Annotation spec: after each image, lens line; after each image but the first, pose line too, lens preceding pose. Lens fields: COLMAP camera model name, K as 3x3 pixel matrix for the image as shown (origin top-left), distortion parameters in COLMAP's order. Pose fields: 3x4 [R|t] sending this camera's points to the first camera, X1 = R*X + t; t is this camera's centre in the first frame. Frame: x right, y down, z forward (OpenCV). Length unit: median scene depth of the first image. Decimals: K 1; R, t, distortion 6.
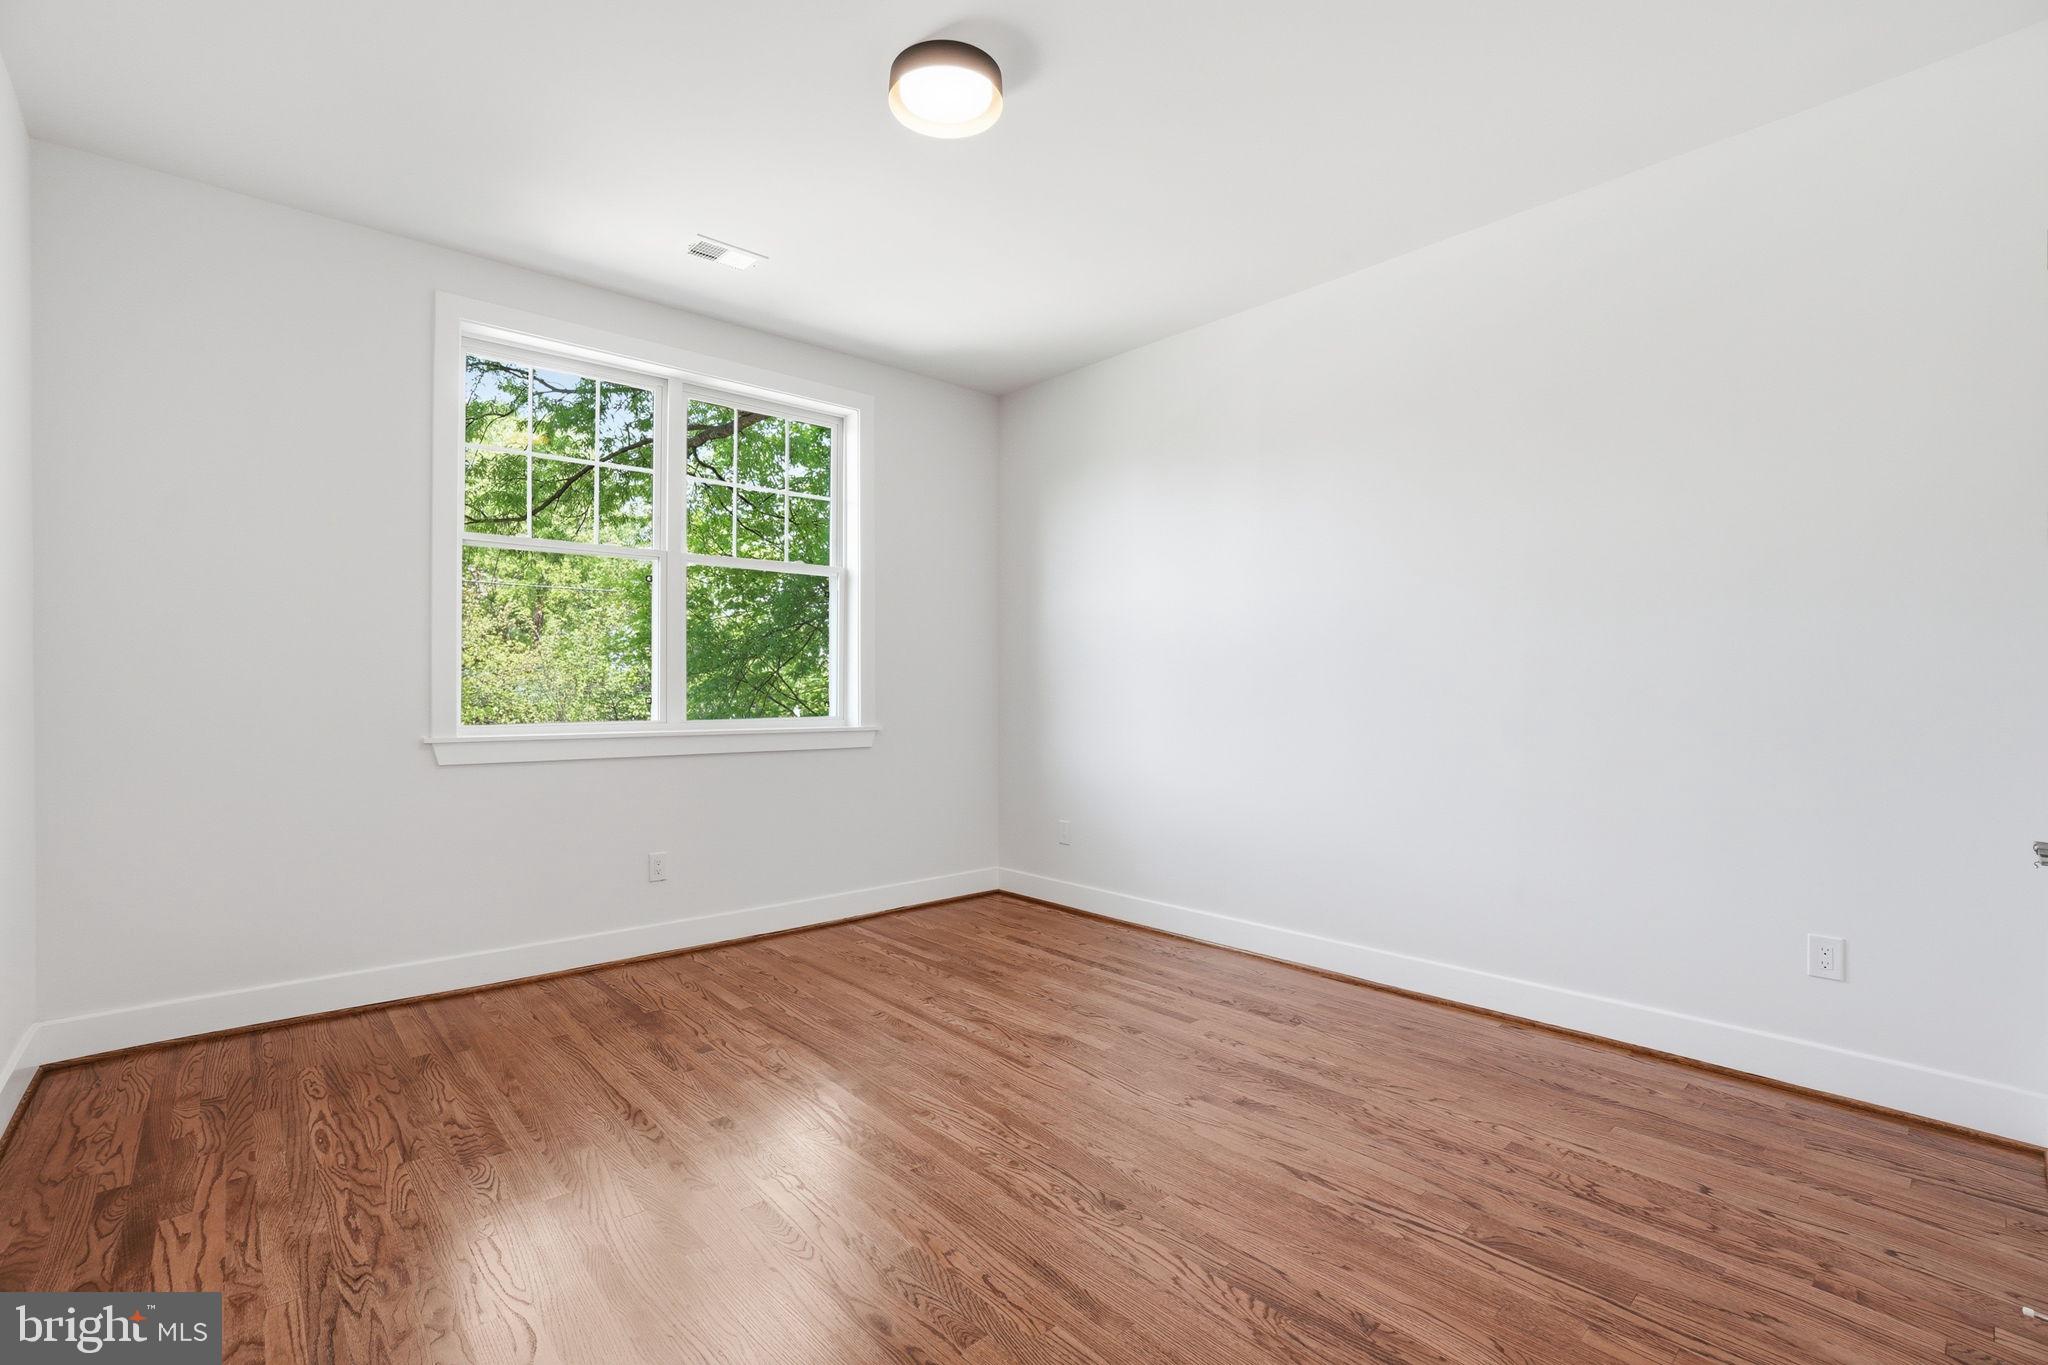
lens RADIAL K [[911.2, 0, 1024.0], [0, 911.2, 682.5], [0, 0, 1]] dist [-0.001888, 0.000361]
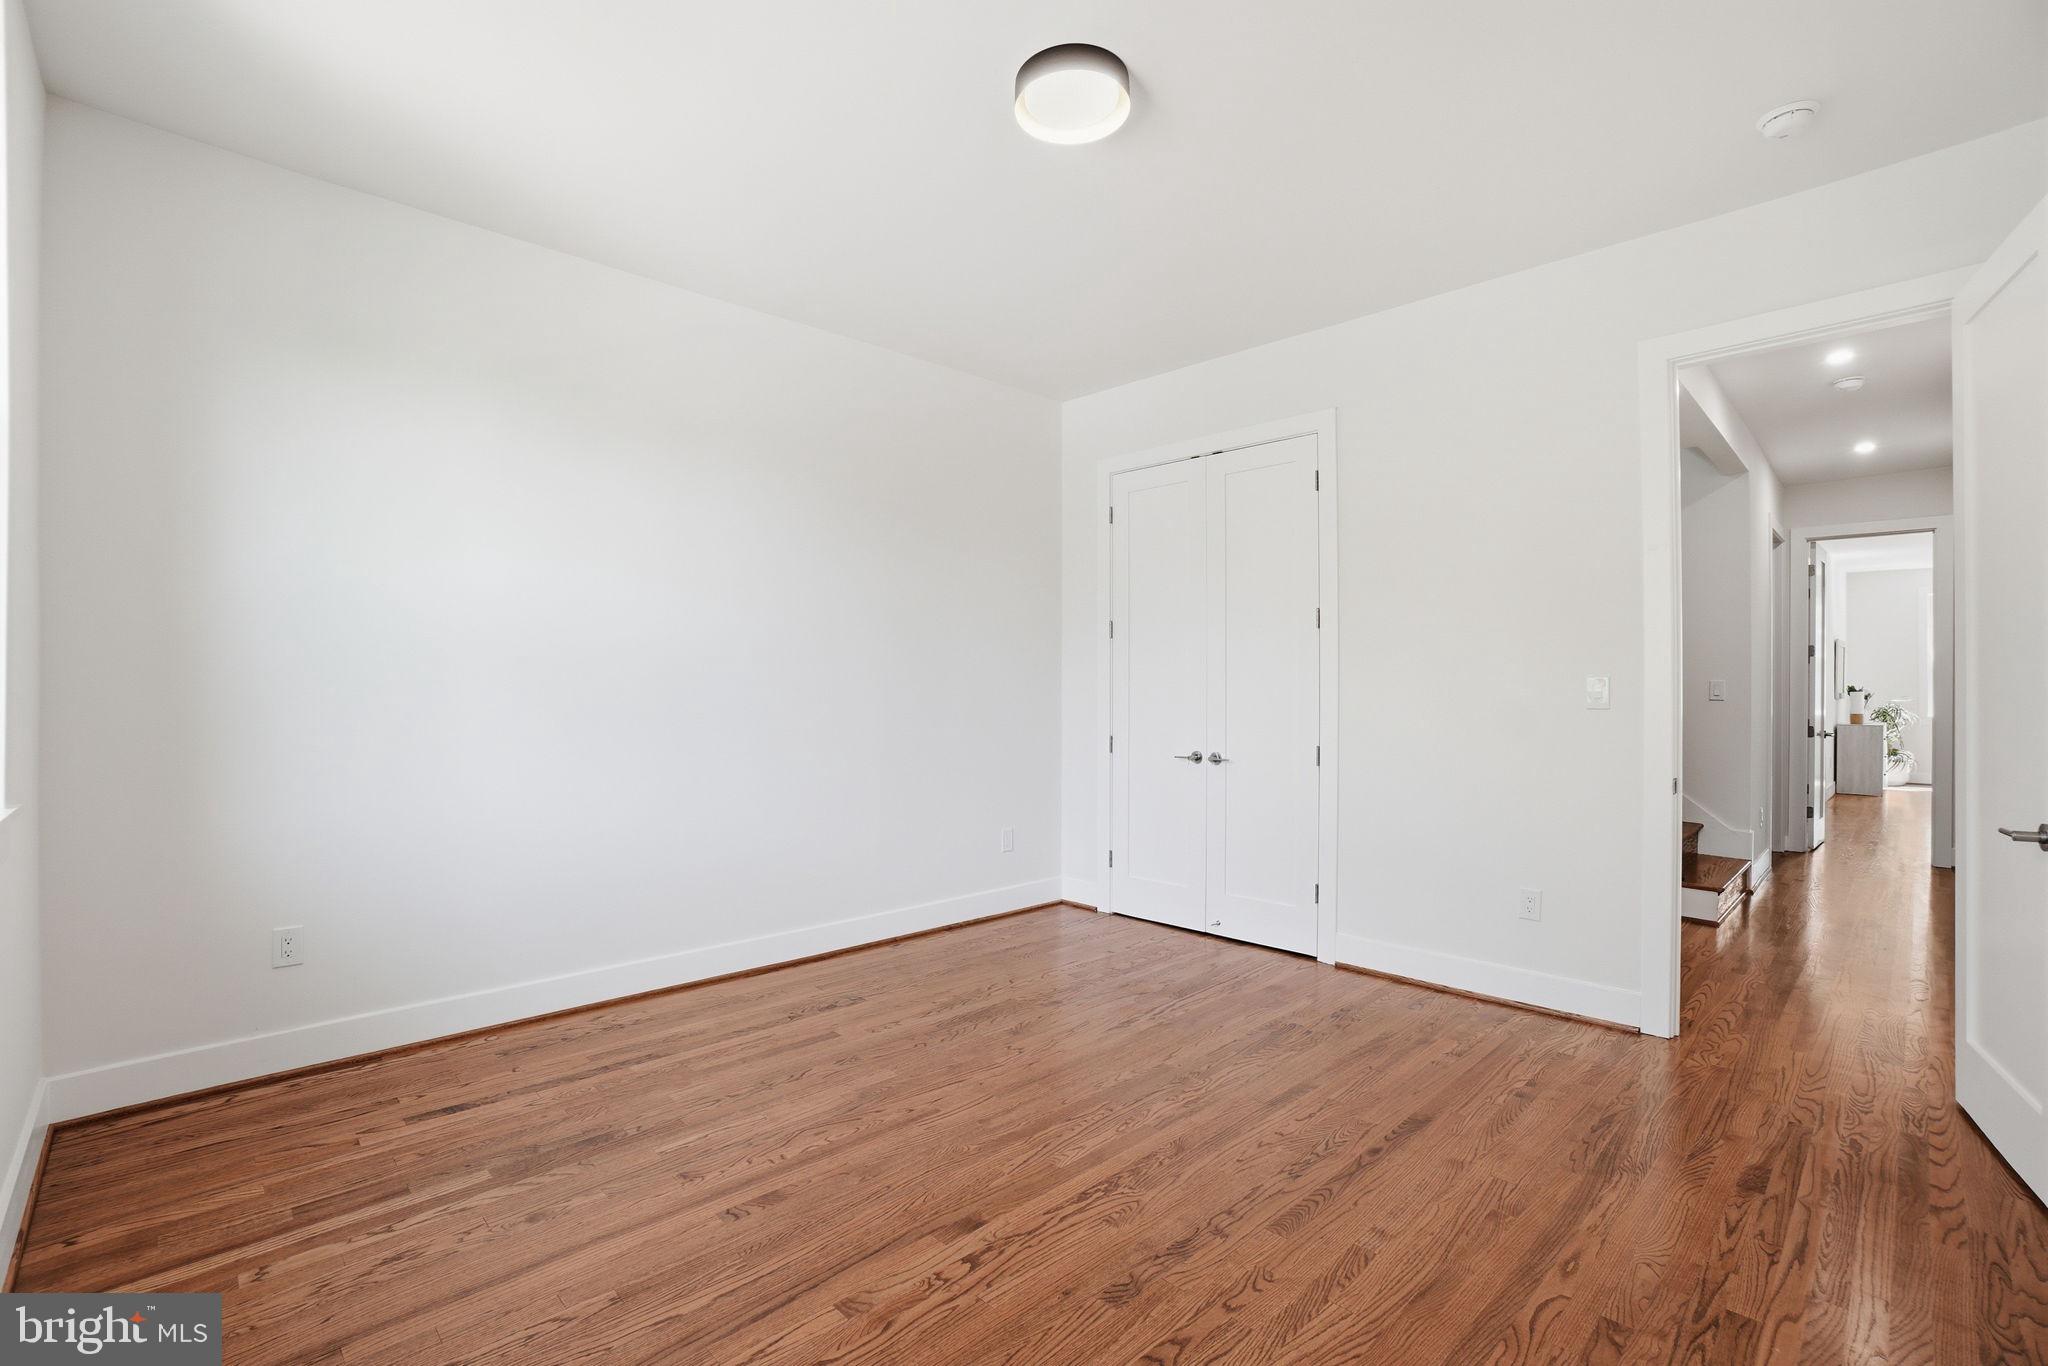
lens RADIAL K [[911.2, 0, 1024.0], [0, 911.2, 683.0], [0, 0, 1]] dist [-0.001888, 0.000361]
pose [[-0.063343, 0.017343, 0.997841, -0.913909], [-0.029601, 0.999376, -0.019249, 0.003231], [-0.997553, -0.030756, -0.062790, 0.964851]]
